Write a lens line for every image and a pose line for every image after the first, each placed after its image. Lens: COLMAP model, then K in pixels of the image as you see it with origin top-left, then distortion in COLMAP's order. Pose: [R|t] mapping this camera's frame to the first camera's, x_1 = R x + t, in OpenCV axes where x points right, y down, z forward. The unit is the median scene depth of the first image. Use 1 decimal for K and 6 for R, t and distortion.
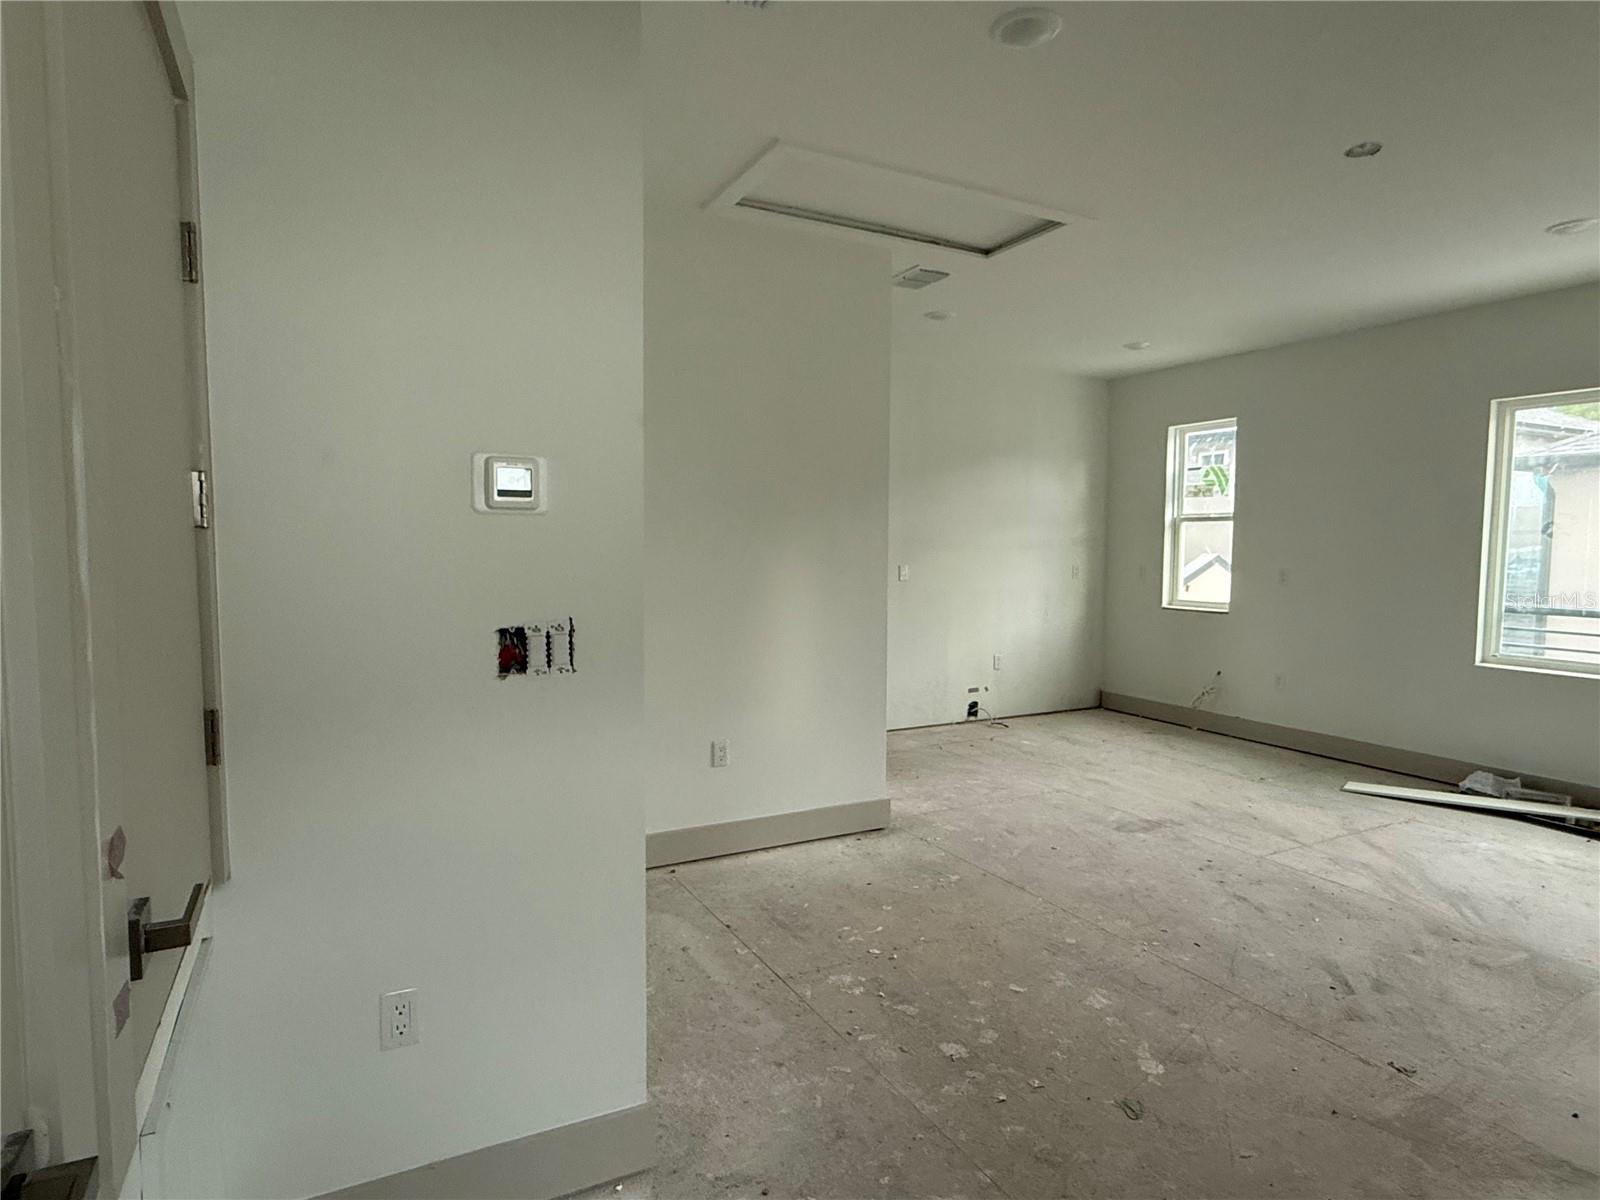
lens RADIAL K [[880.8, 0, 799.4], [0, 880.8, 599.6], [0, 0, 1]] dist [-0.003012, -0.000416]
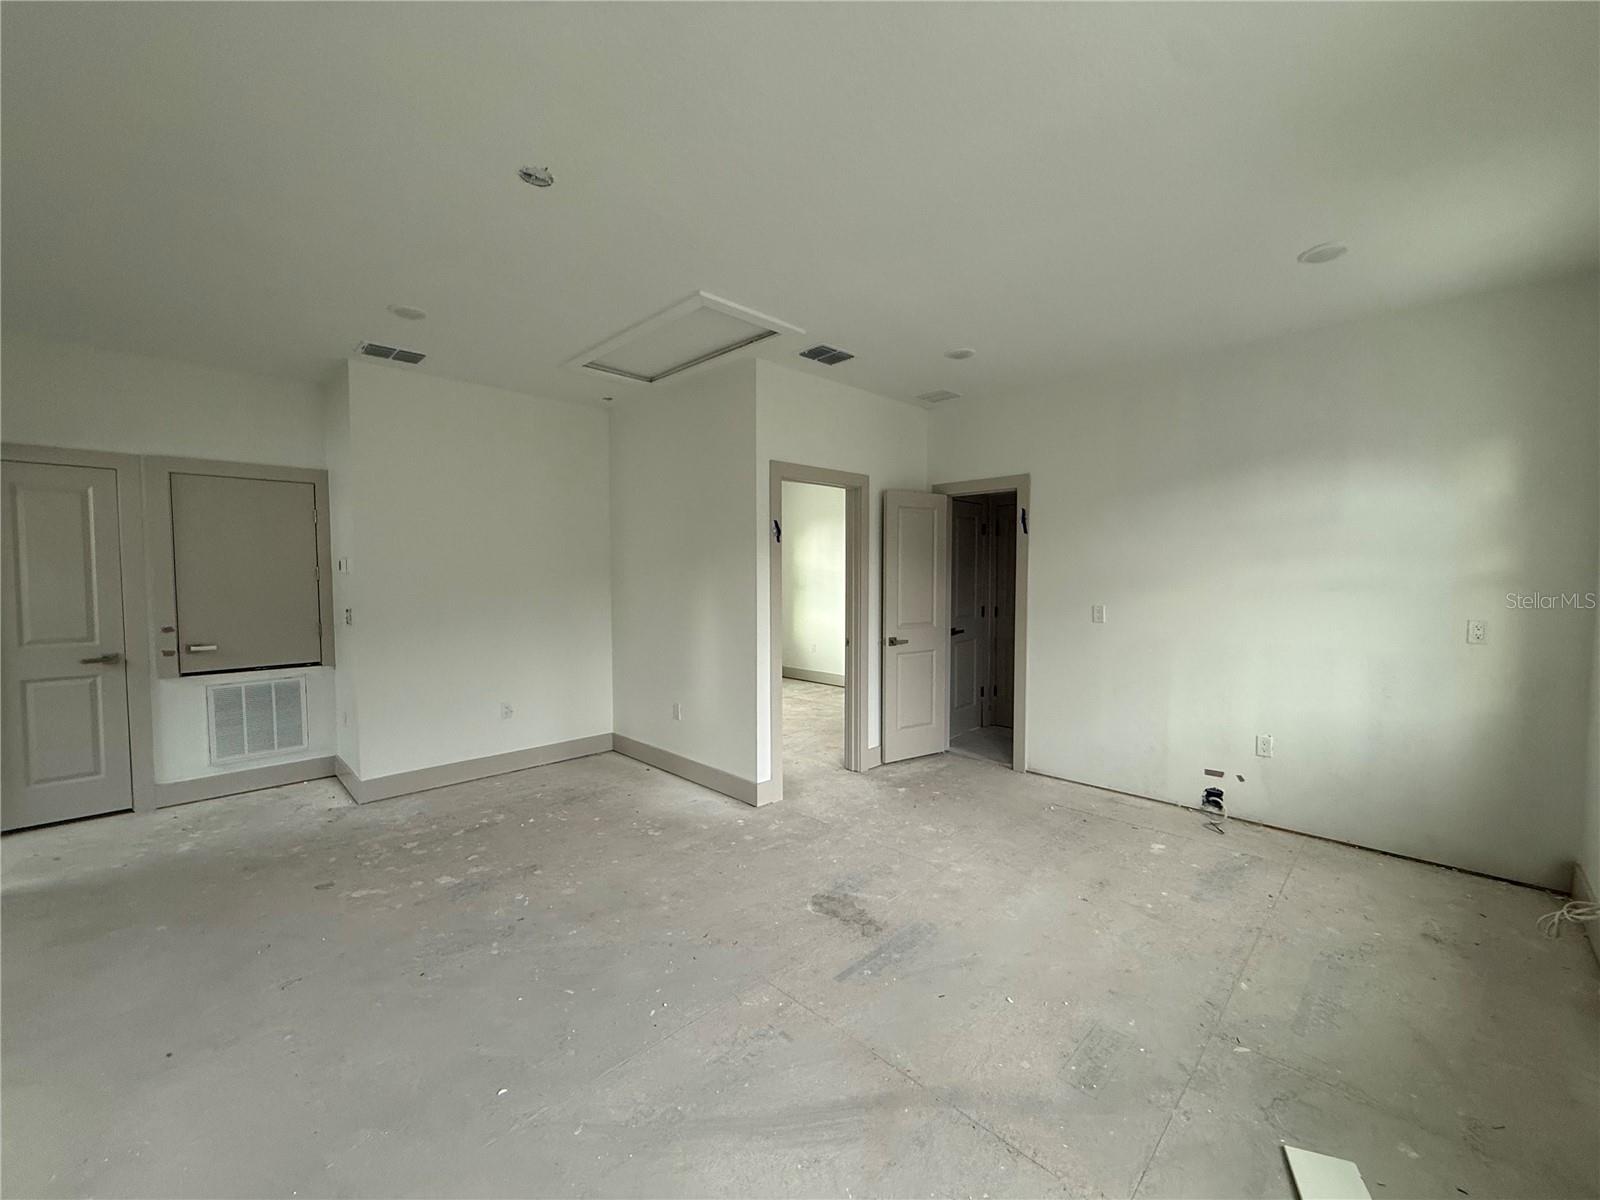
lens RADIAL K [[636.8, 0, 797.8], [0, 636.8, 605.7], [0, 0, 1]] dist [0.000548, -0.001028]
pose [[0.293932, 0.044375, -0.954796, 0.900668], [-0.058119, 0.997903, 0.028487, -0.055276], [0.954058, 0.047119, 0.295894, 0.707218]]
